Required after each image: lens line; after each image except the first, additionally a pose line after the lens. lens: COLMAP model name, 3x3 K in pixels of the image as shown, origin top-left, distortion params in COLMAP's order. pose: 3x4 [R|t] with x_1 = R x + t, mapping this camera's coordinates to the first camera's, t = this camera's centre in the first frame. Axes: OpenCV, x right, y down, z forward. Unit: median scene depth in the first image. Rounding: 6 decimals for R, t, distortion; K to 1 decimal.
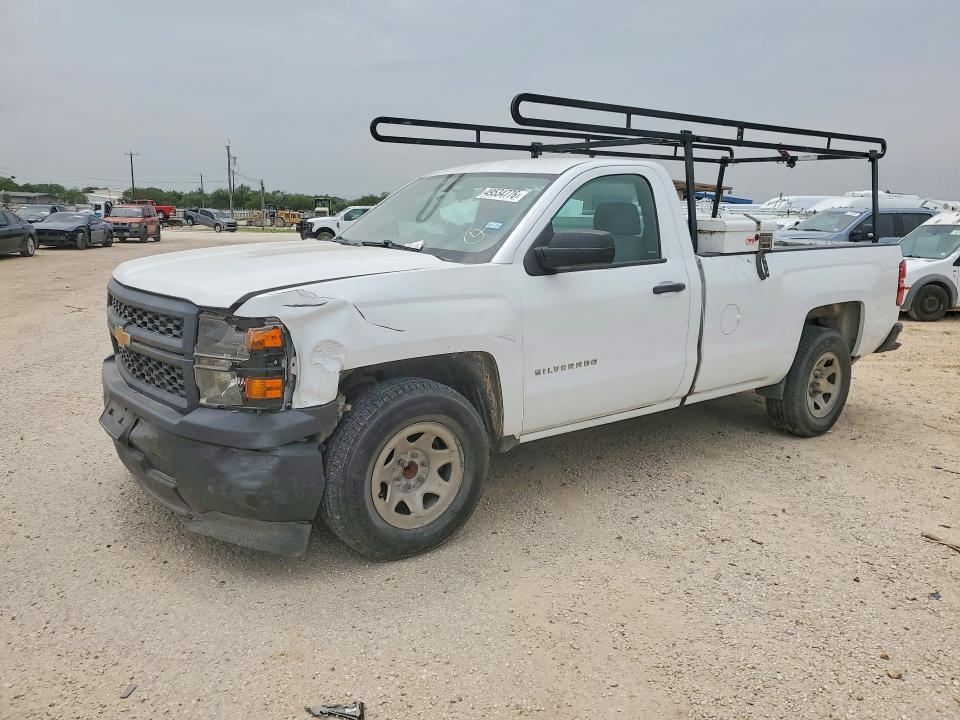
lens RADIAL K [[767.0, 0, 480.1], [0, 767.0, 384.6], [0, 0, 1]] dist [0.236012, -0.000547]
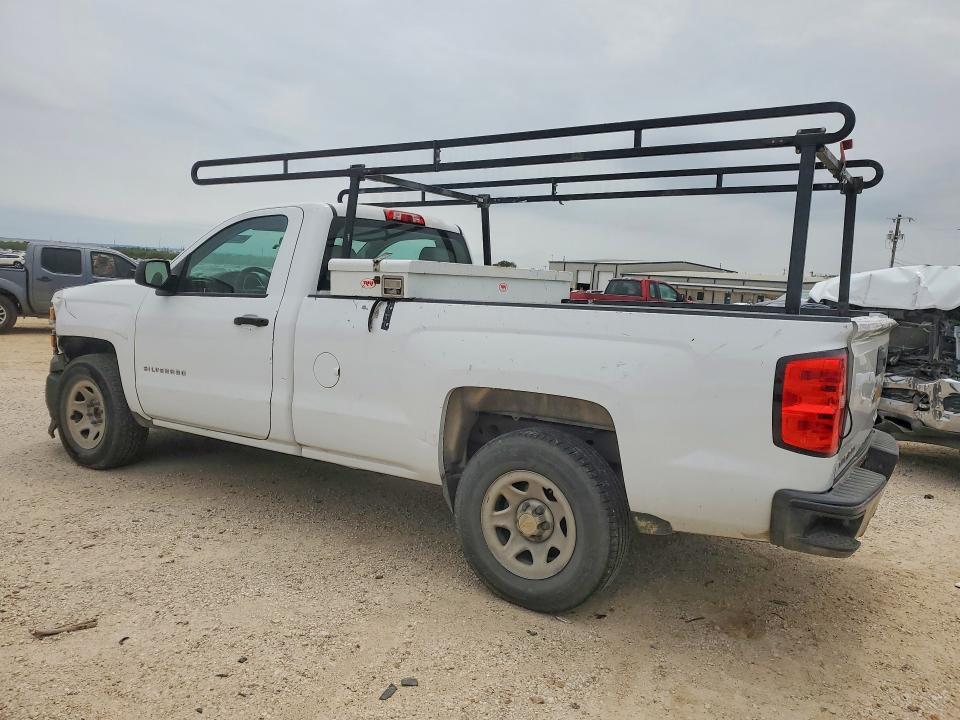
lens RADIAL K [[724.5, 0, 478.5], [0, 724.5, 373.9], [0, 0, 1]] dist [0.017730, -0.002220]
pose [[0.269259, 0.123309, -0.955141, 1.084382], [-0.222637, 0.972874, 0.062836, -0.161719], [0.936980, 0.195731, 0.289409, 0.902591]]
